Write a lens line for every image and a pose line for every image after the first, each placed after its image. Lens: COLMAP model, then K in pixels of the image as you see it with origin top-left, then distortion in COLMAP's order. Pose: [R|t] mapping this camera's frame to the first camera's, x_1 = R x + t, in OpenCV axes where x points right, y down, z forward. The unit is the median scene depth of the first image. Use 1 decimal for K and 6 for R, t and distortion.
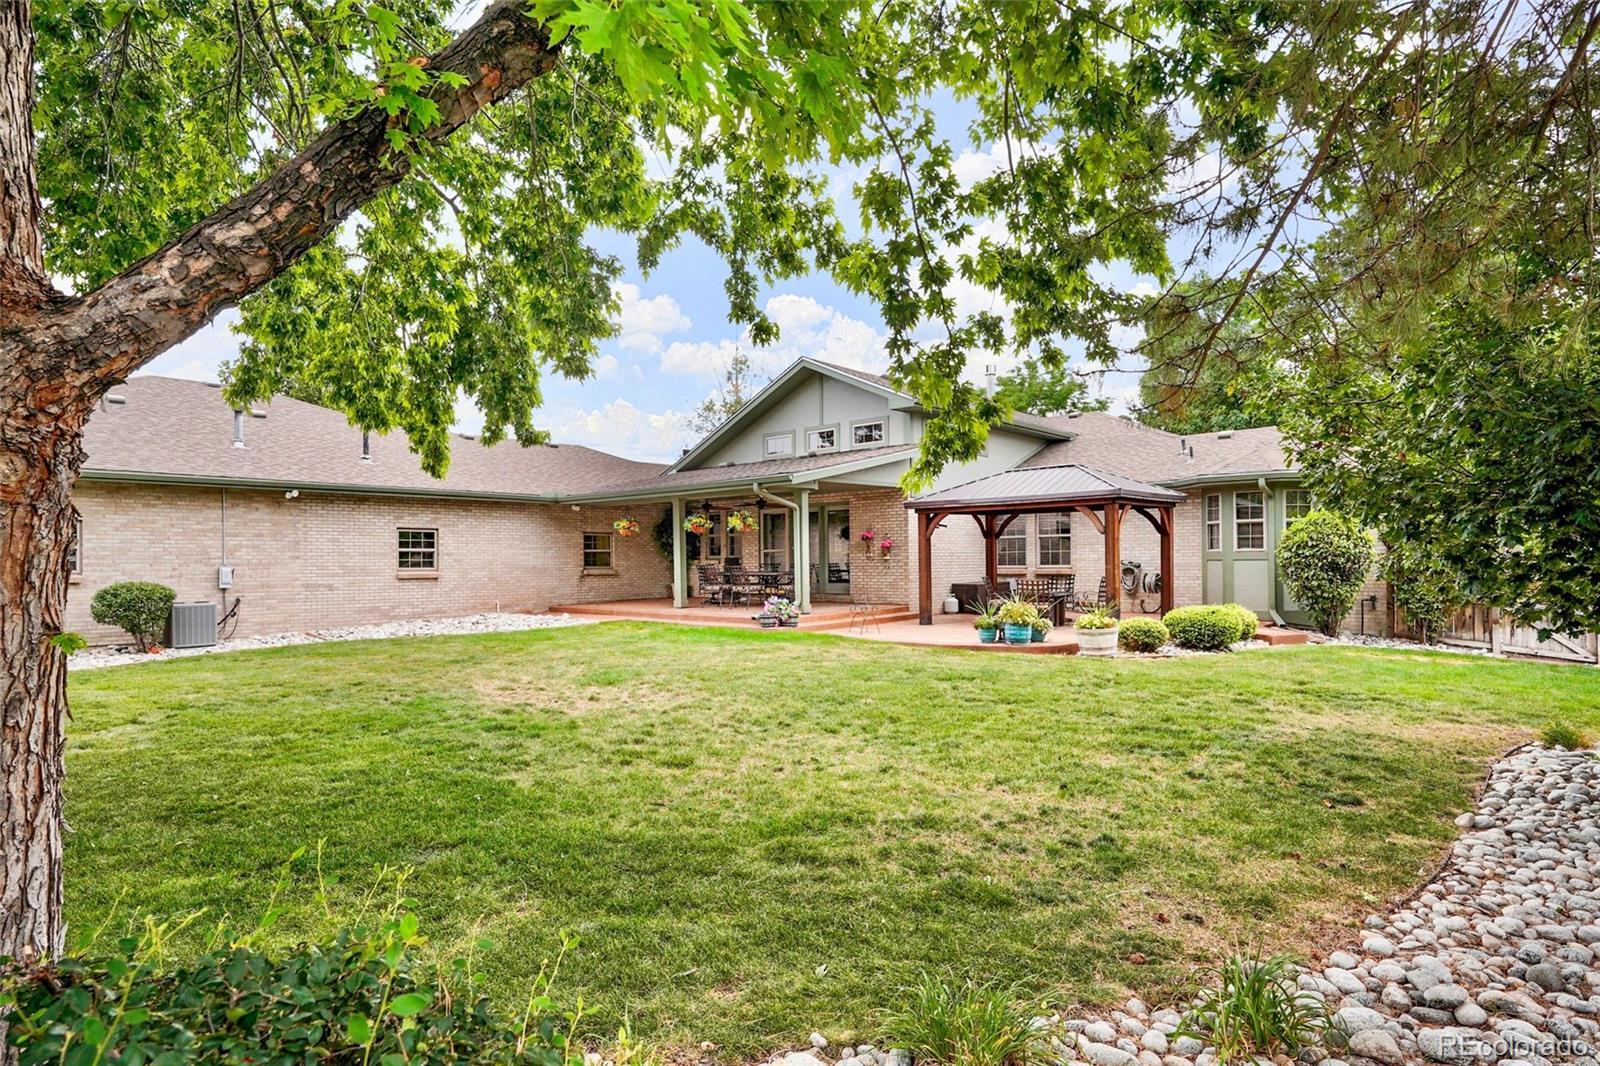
lens RADIAL K [[877.2, 0, 800.0], [0, 877.2, 533.0], [0, 0, 1]] dist [-0.026837, -0.000727]
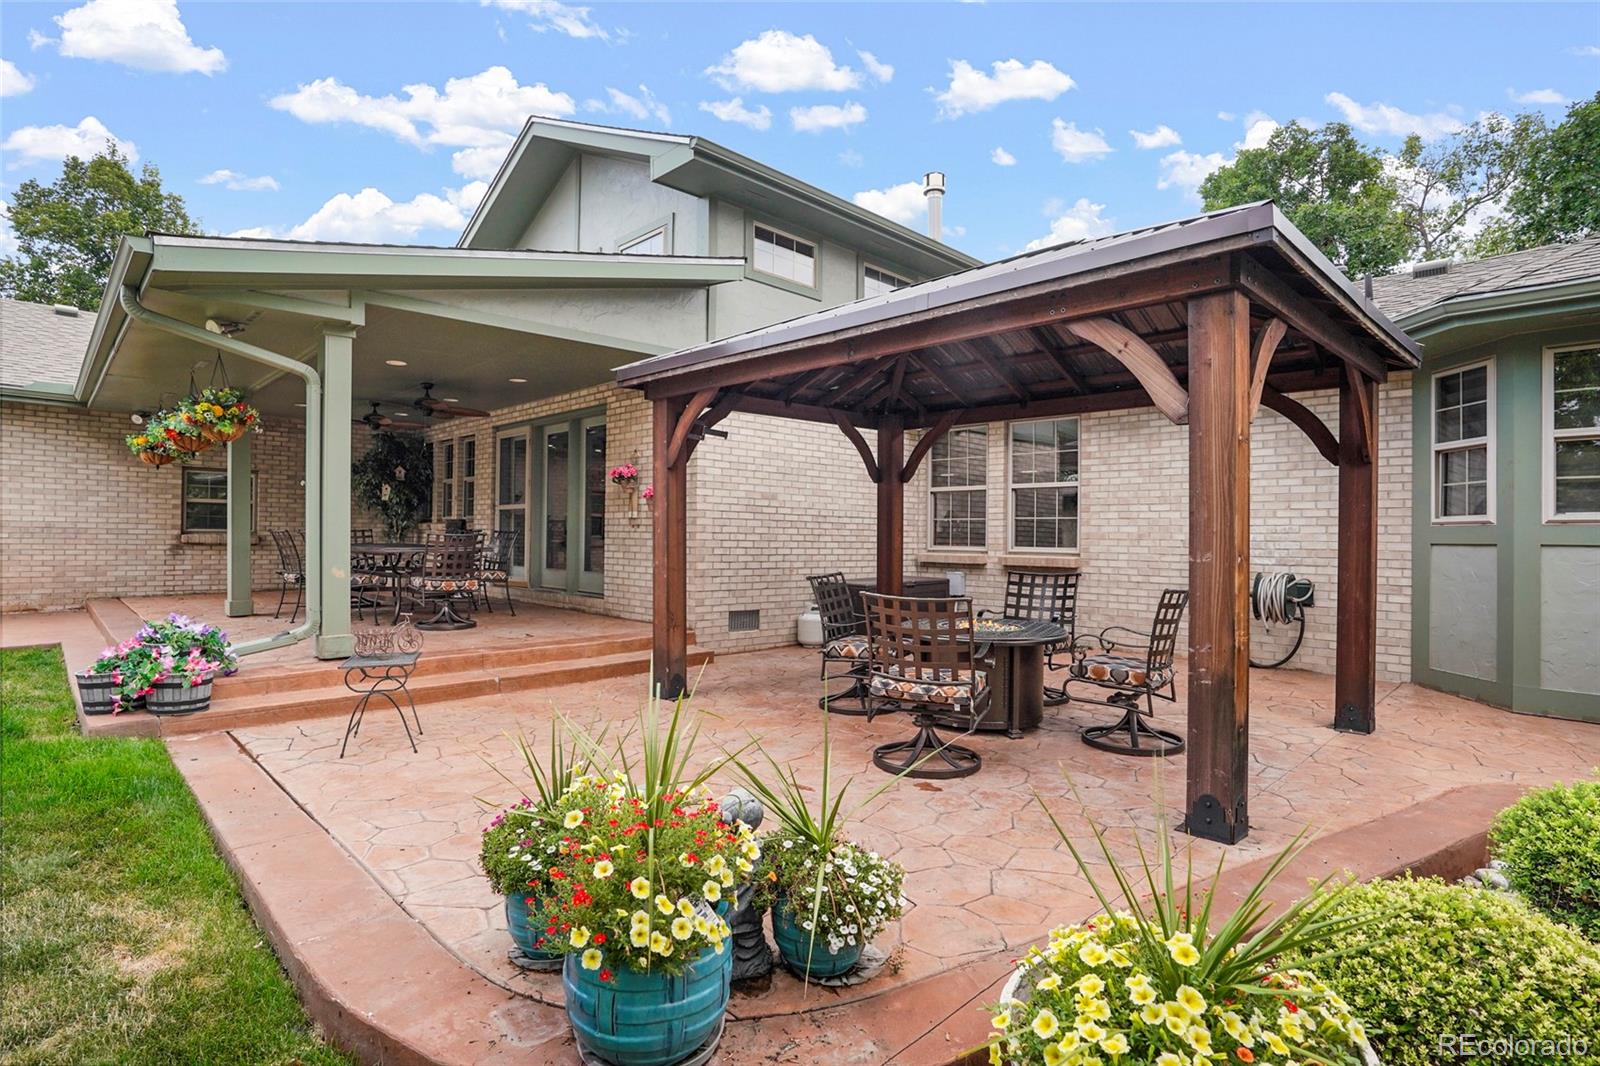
lens RADIAL K [[810.9, 0, 800.0], [0, 810.9, 533.0], [0, 0, 1]] dist [-0.036157, -0.000266]
pose [[0.998007, 0.024026, -0.058349, 0.229696], [-0.022417, 0.999354, 0.028085, 0.024182], [0.058986, -0.026721, 0.997901, 0.691633]]
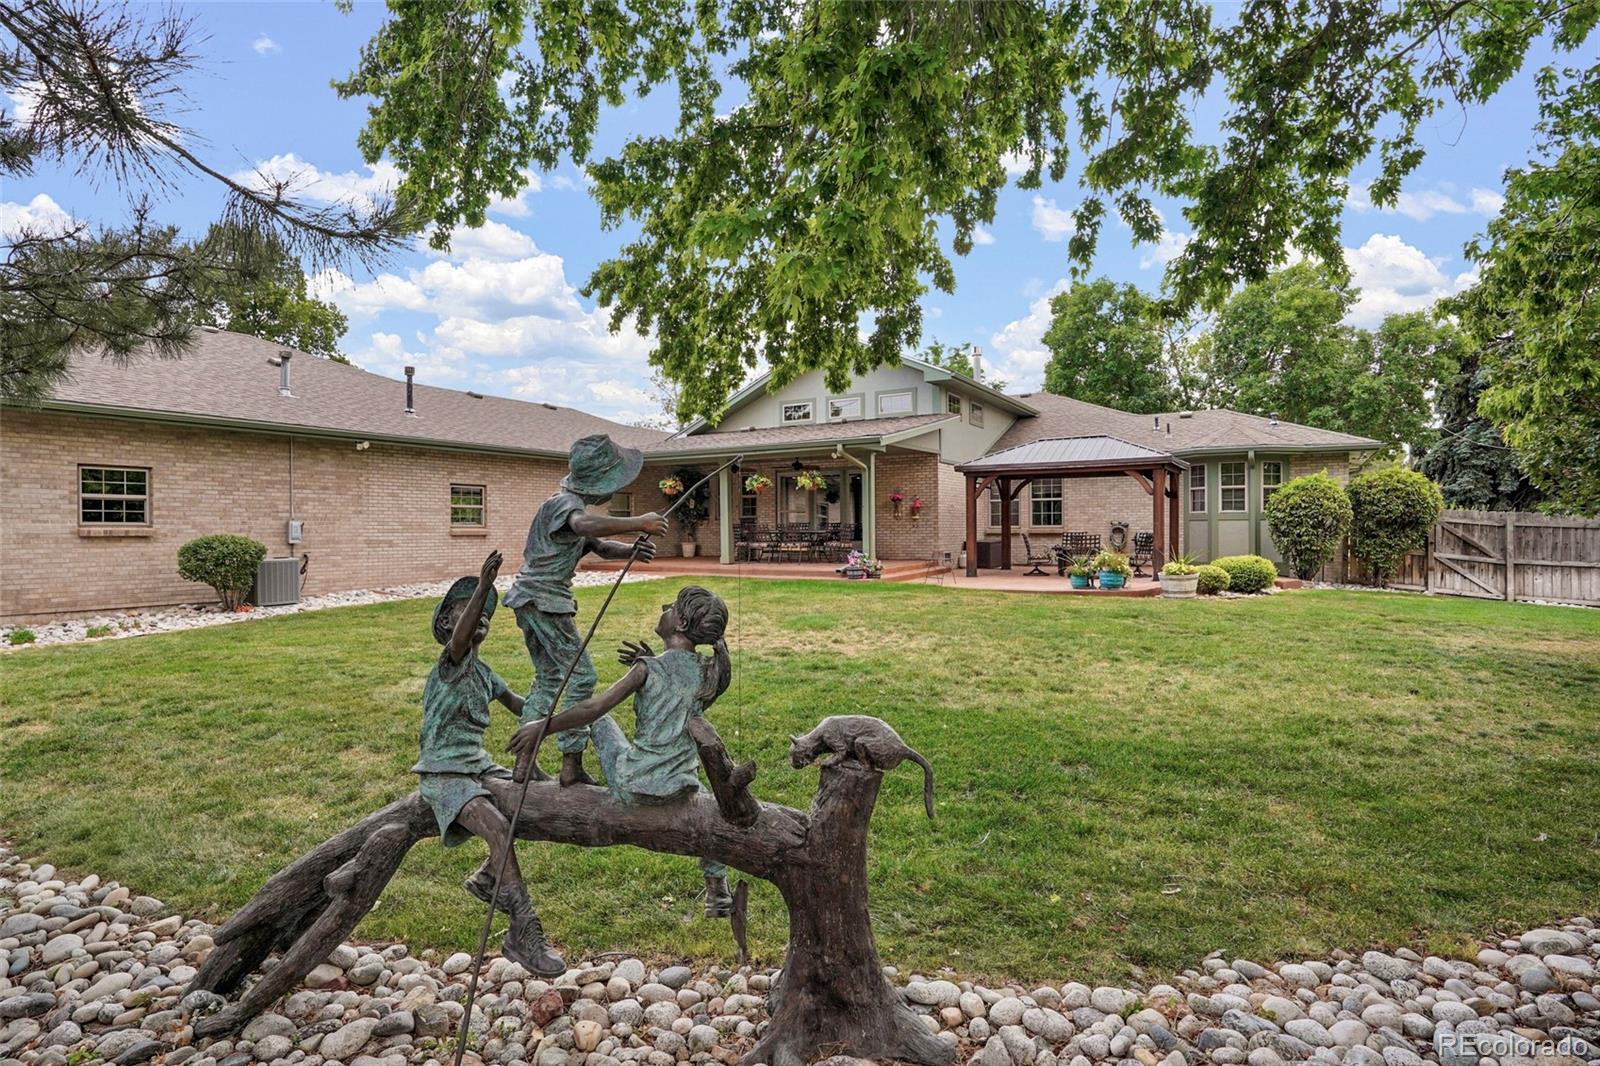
lens RADIAL K [[810.9, 0, 800.0], [0, 810.9, 533.0], [0, 0, 1]] dist [-0.036157, -0.000266]
pose [[0.981749, 0.002508, 0.190165, -0.276569], [-0.009368, 0.999337, 0.035185, 0.015845], [-0.189950, -0.036325, 0.981121, 0.036944]]
